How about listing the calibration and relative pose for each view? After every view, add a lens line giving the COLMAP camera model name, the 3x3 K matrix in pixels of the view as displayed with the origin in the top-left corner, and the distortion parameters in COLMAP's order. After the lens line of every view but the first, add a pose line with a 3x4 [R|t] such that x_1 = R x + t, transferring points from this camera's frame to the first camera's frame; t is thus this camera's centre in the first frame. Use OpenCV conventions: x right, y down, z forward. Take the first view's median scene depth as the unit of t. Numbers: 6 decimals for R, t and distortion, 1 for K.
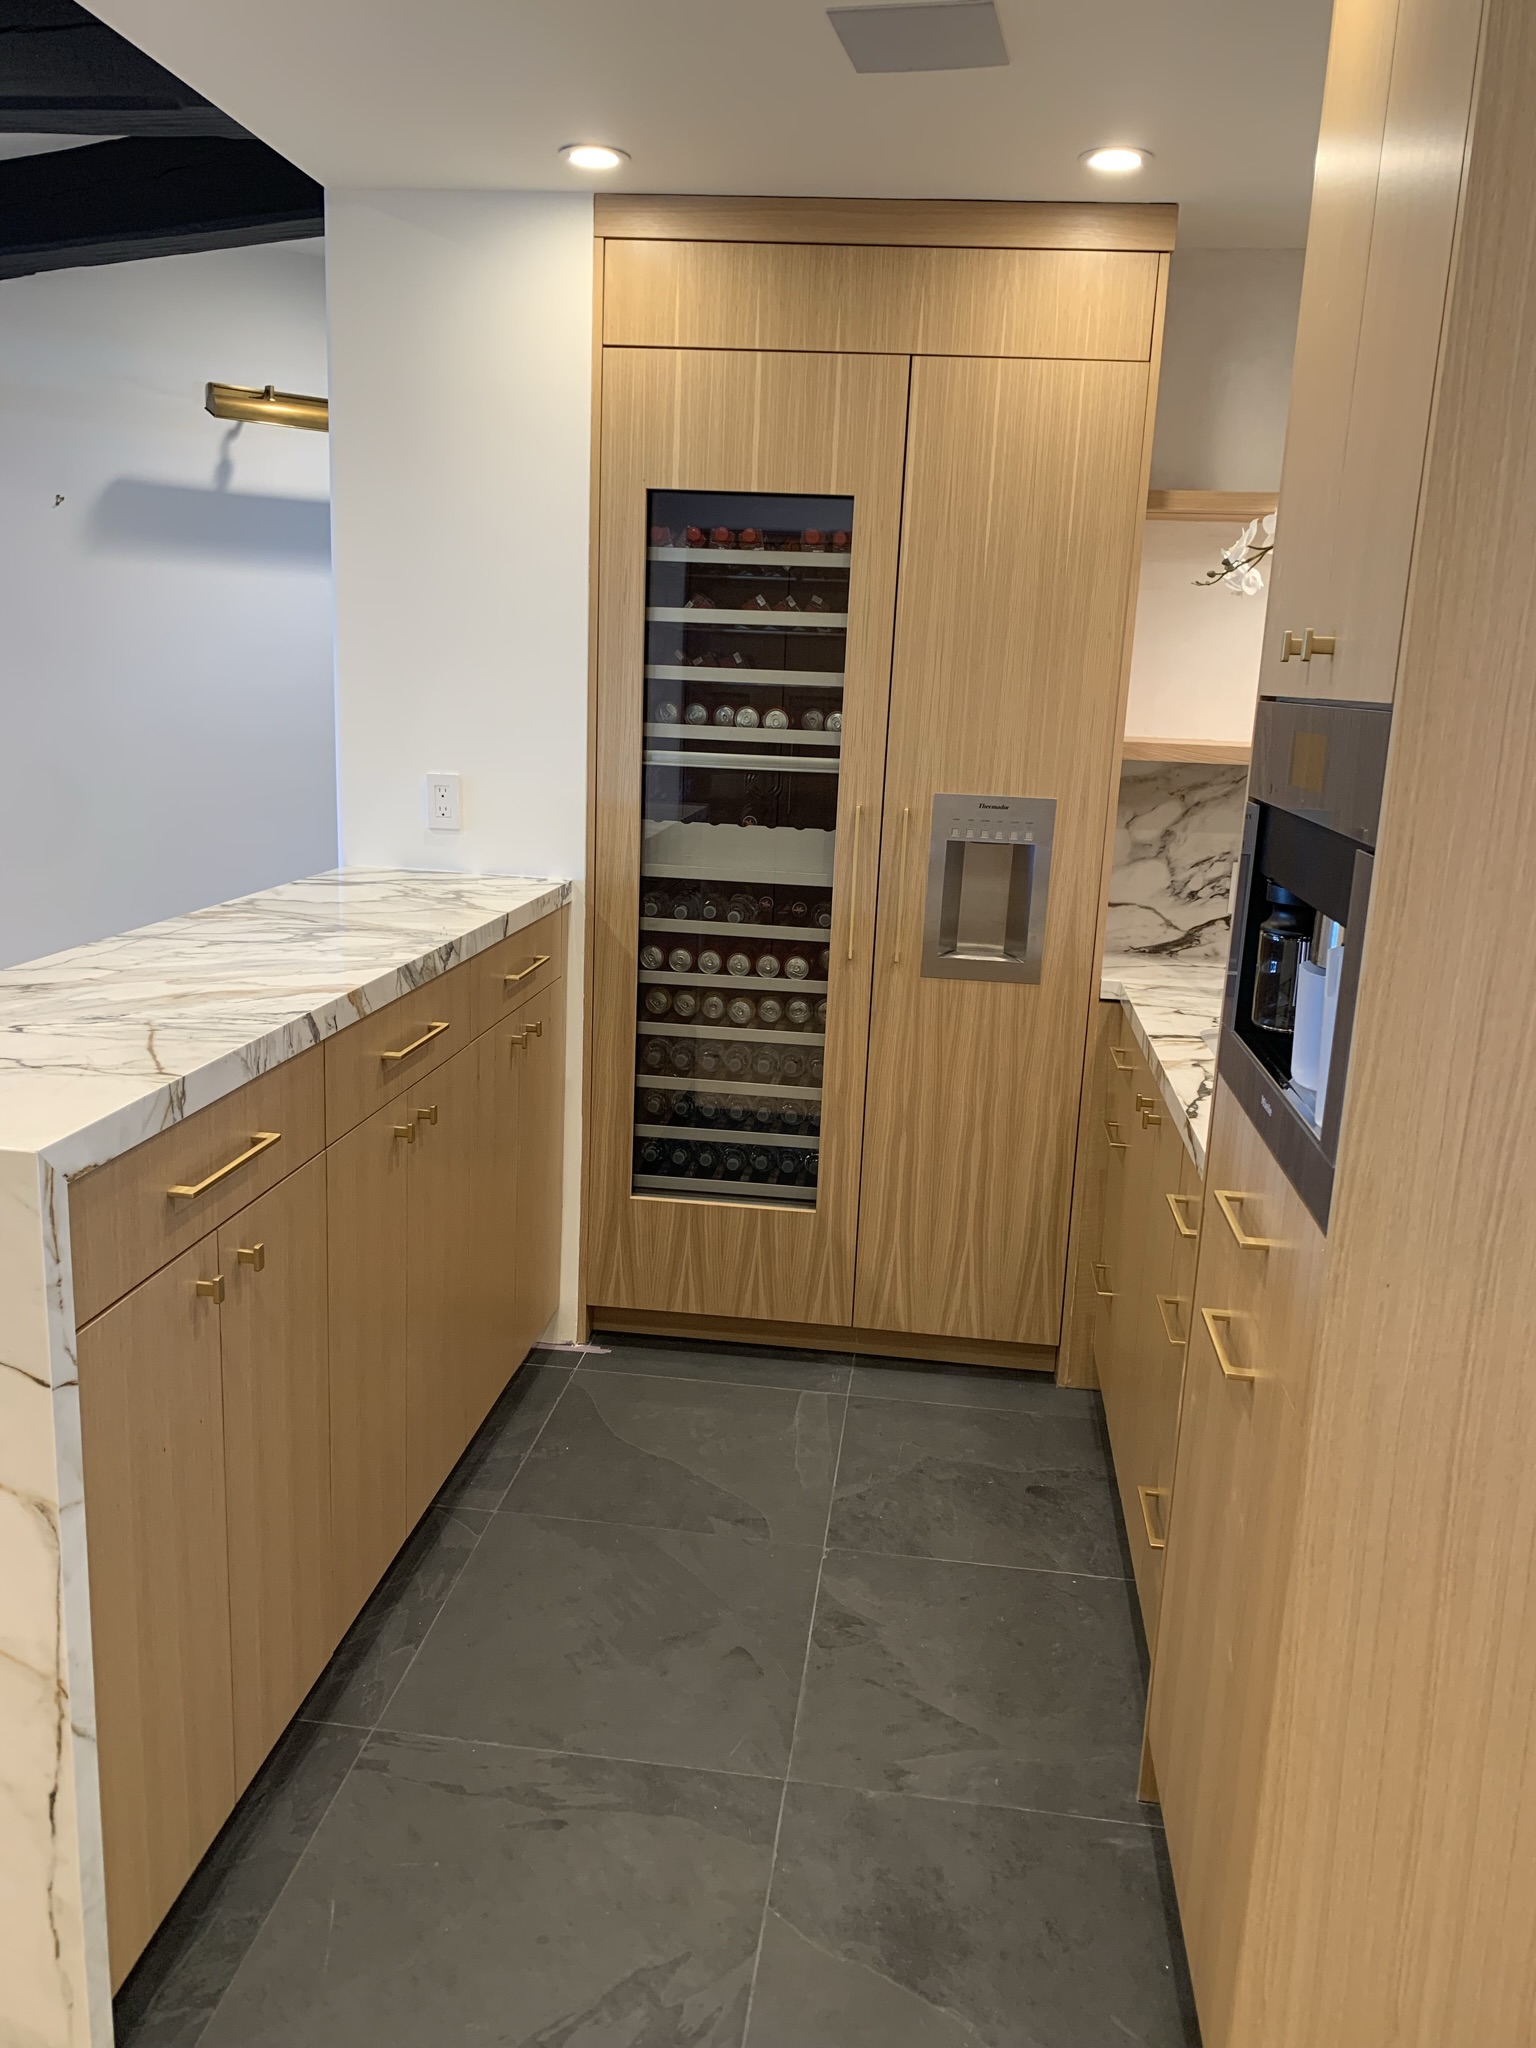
lens RADIAL K [[1558.1, 0, 767.6], [0, 1558.1, 1019.4], [0, 0, 1]] dist [0.030394, -0.028047]
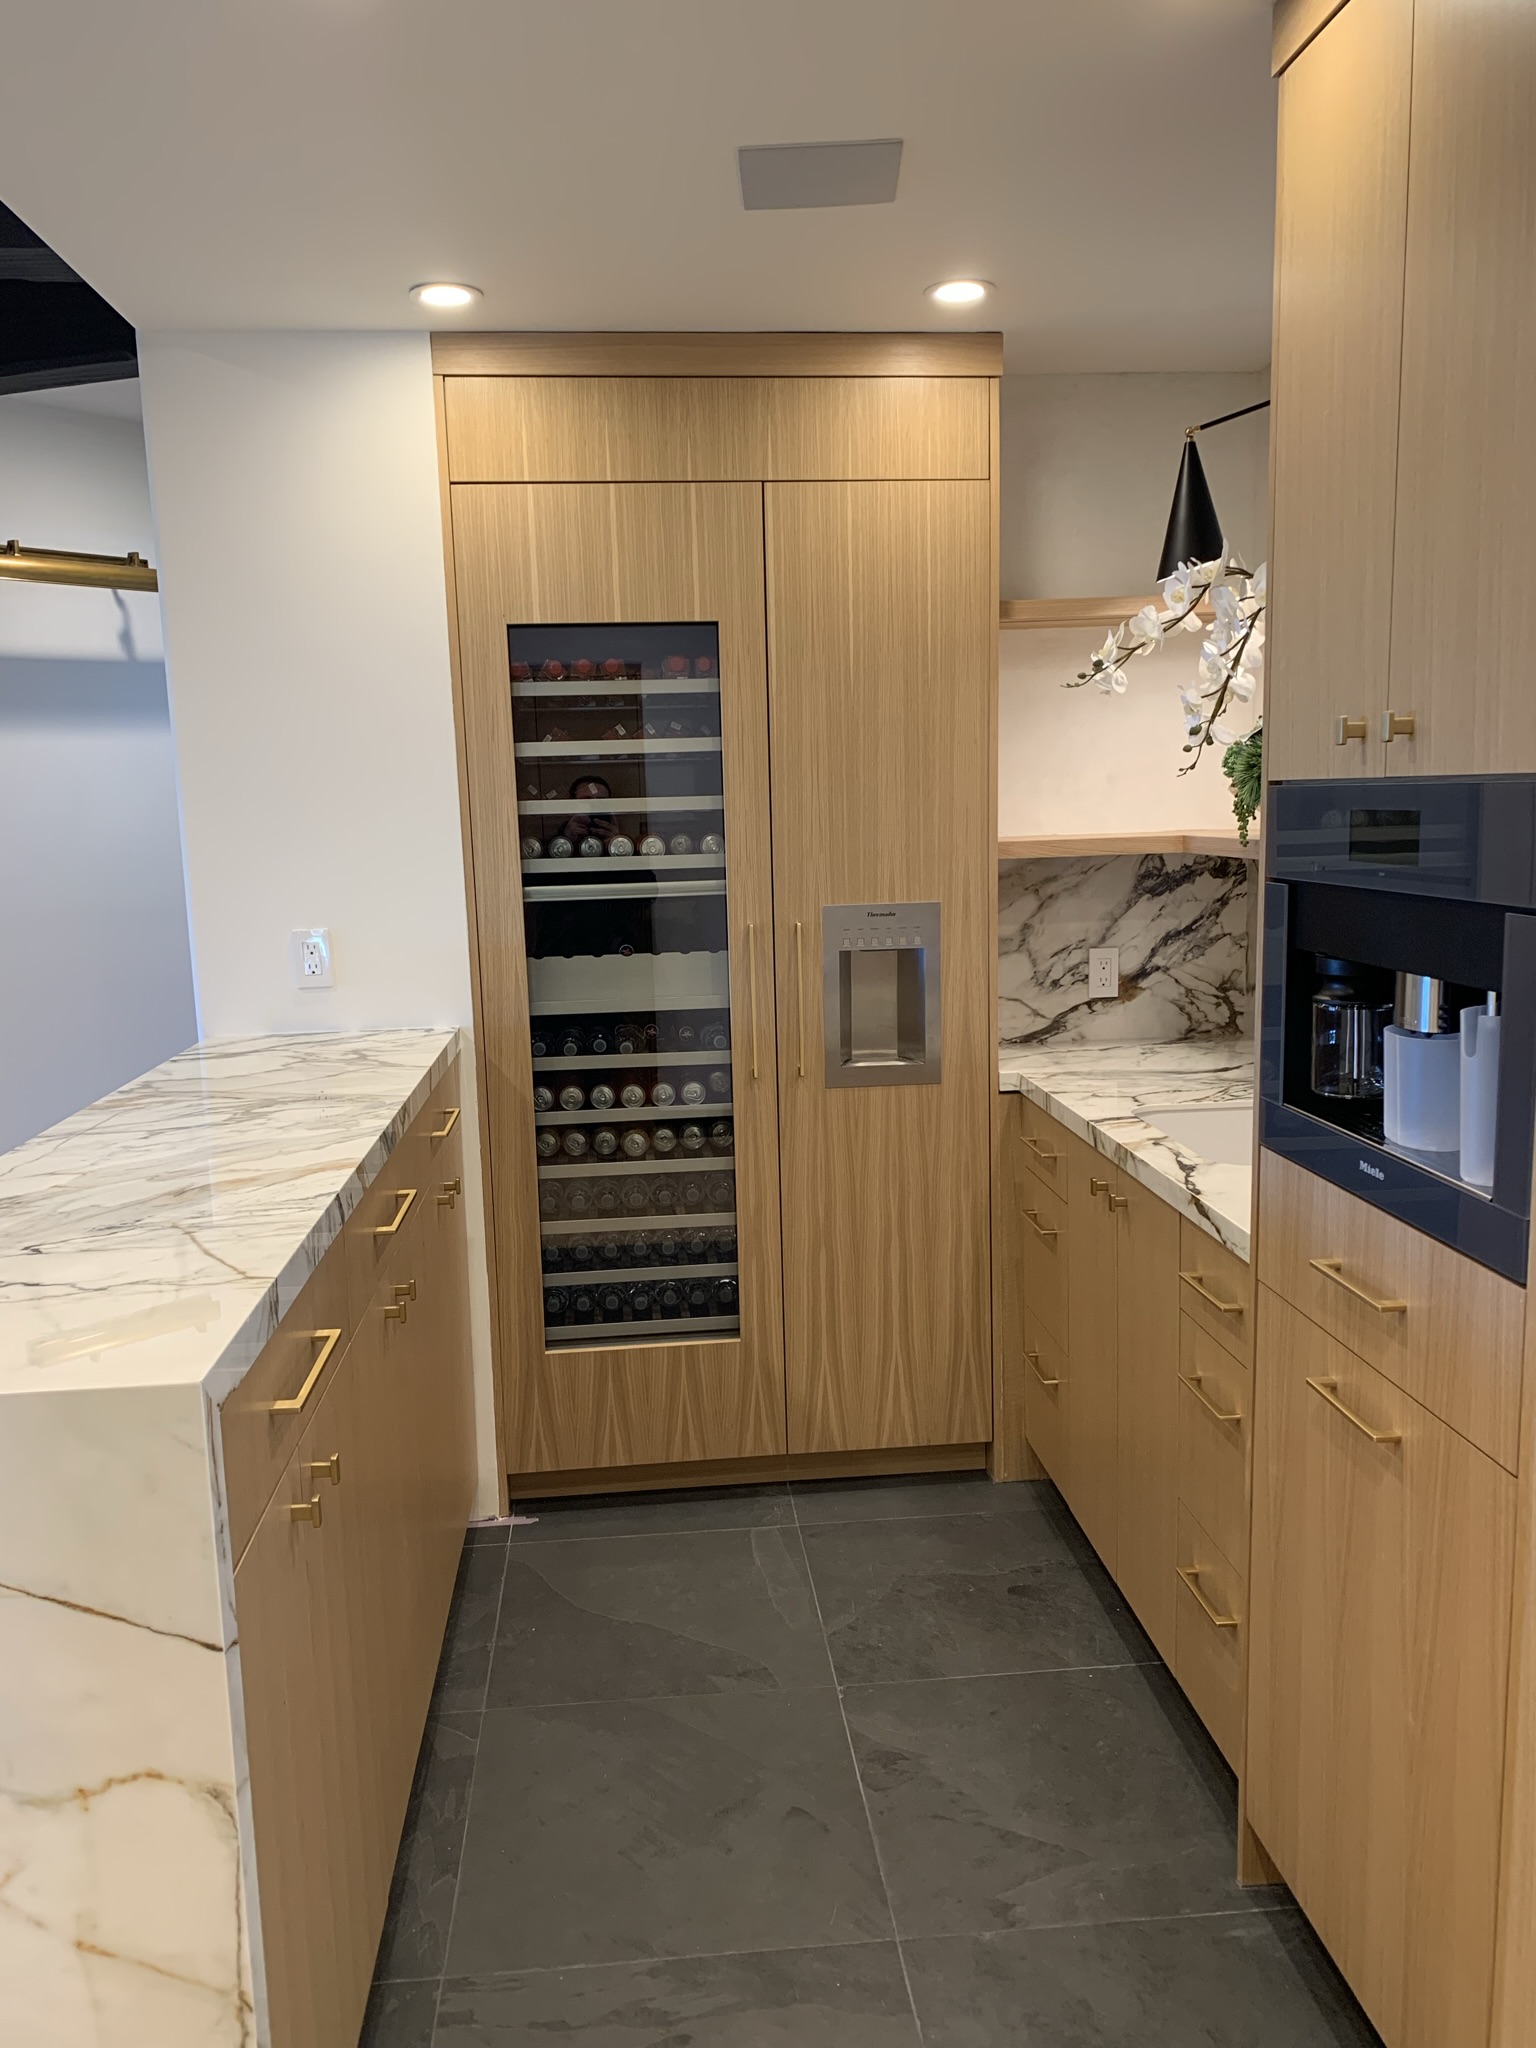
lens RADIAL K [[1558.1, 0, 747.5], [0, 1558.1, 1047.5], [0, 0, 1]] dist [0.030394, -0.028047]
pose [[0.977039, -0.101706, 0.187217, -0.147966], [0.112746, 0.992402, -0.049269, -0.011413], [-0.180784, 0.069246, 0.981082, 0.032609]]
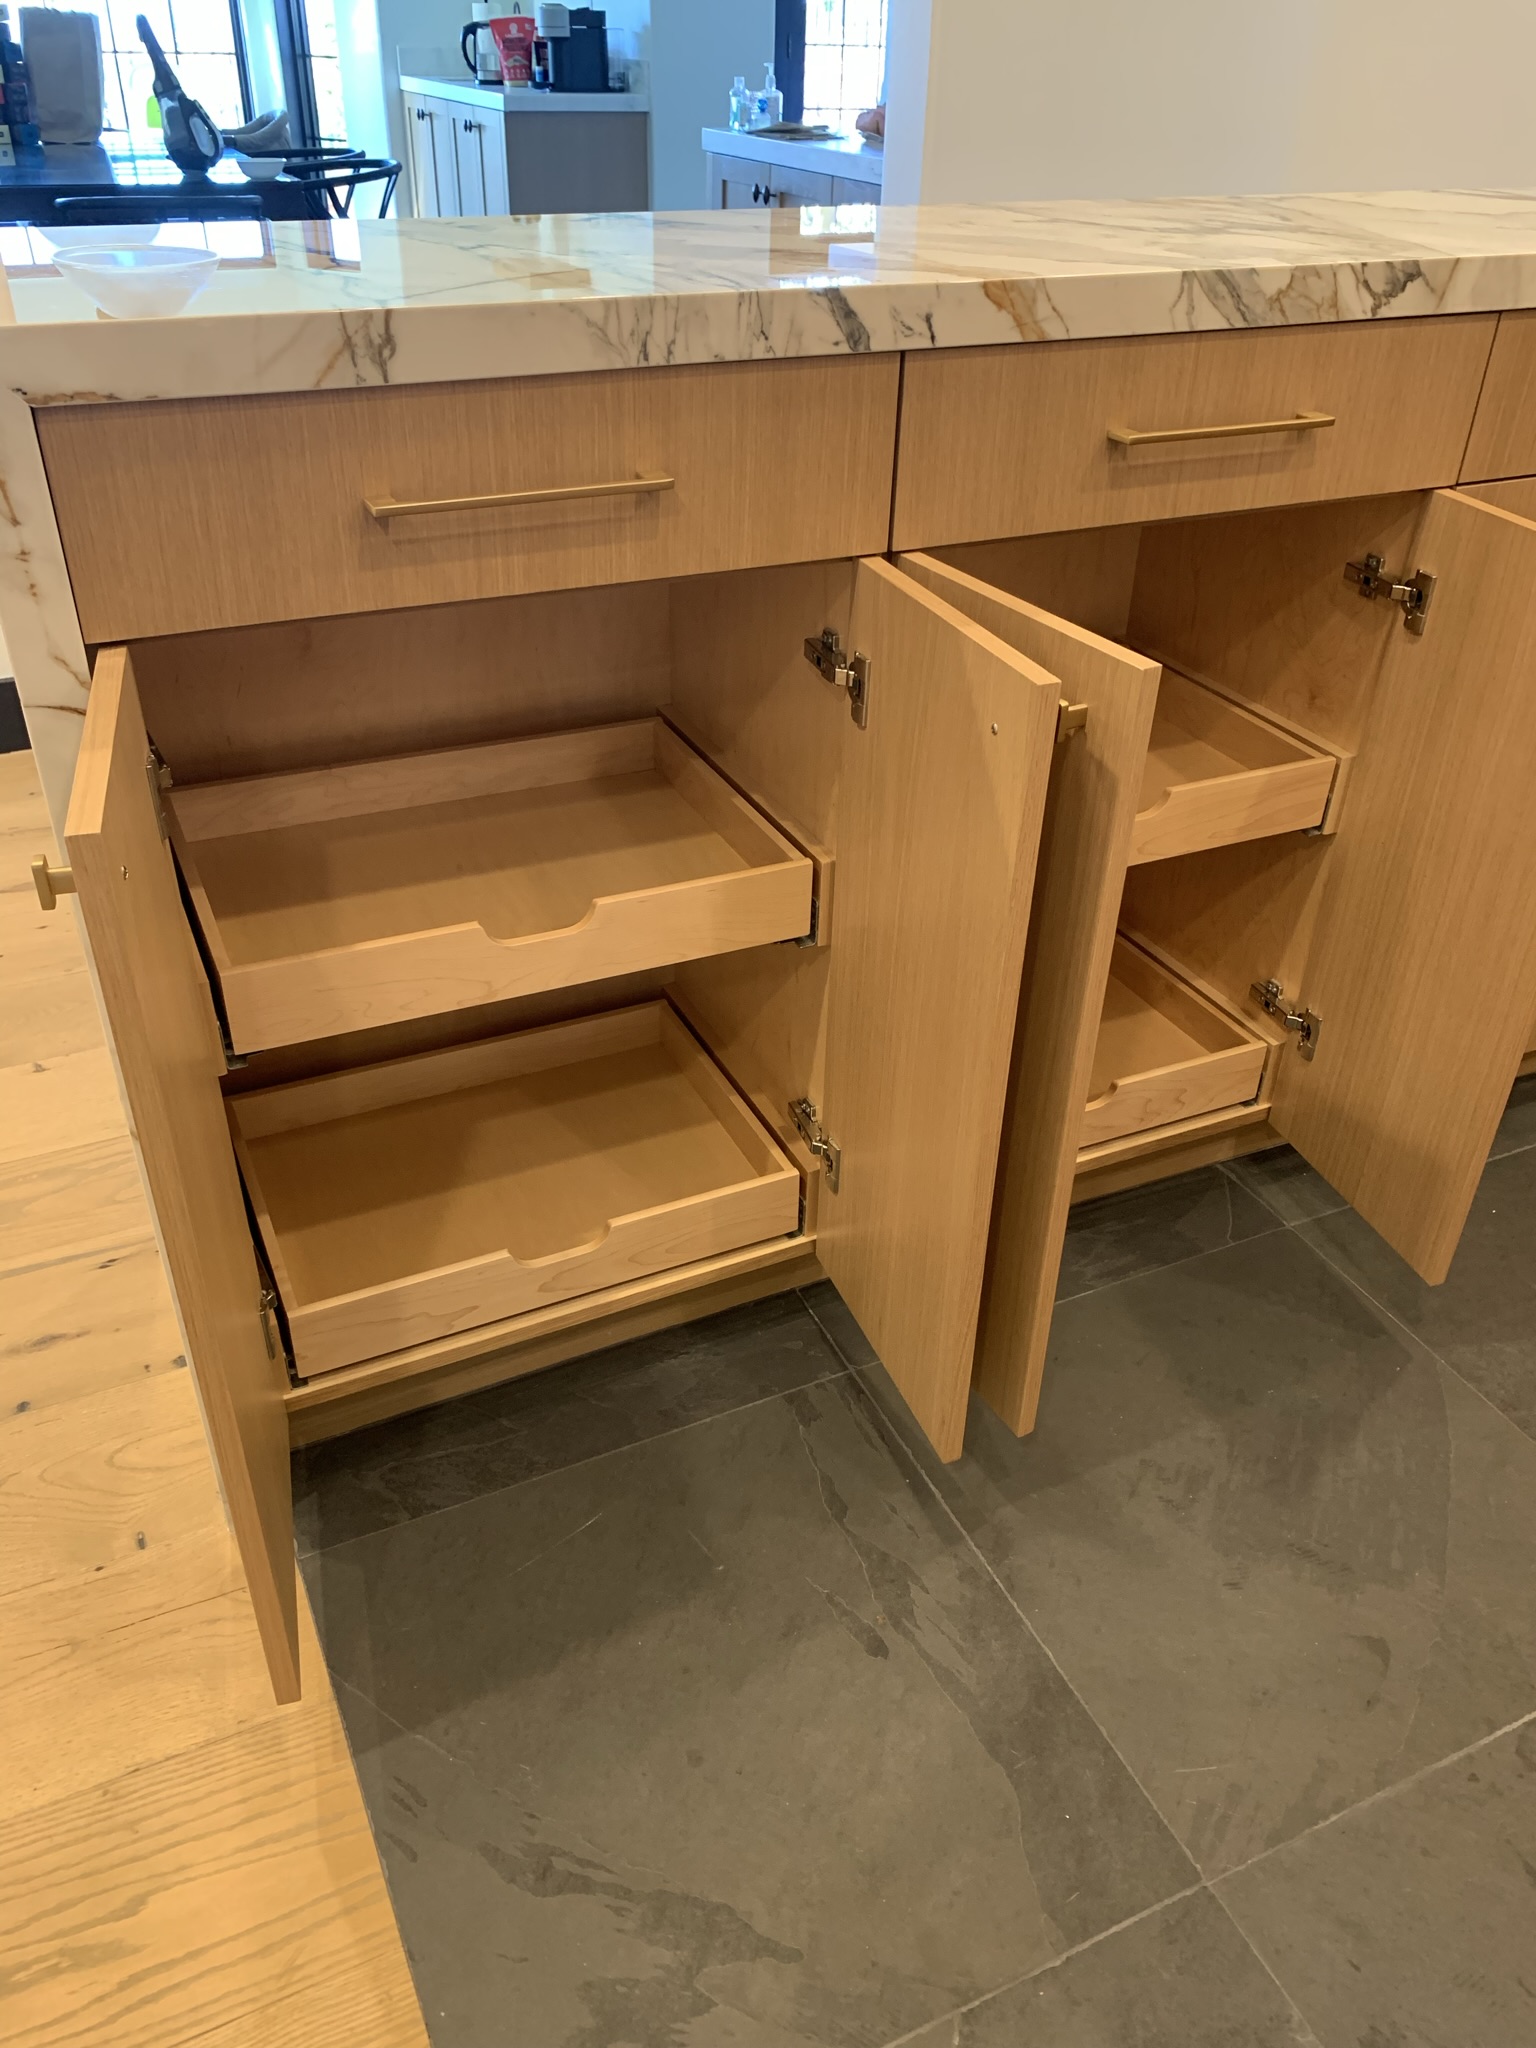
lens RADIAL K [[1558.1, 0, 763.8], [0, 1558.1, 1021.8], [0, 0, 1]] dist [0.030394, -0.028047]
pose [[0.529047, 0.432292, -0.730228, 0.152248], [-0.182938, 0.898383, 0.399302, 0.008455], [0.828640, -0.077663, 0.554369, 0.428233]]
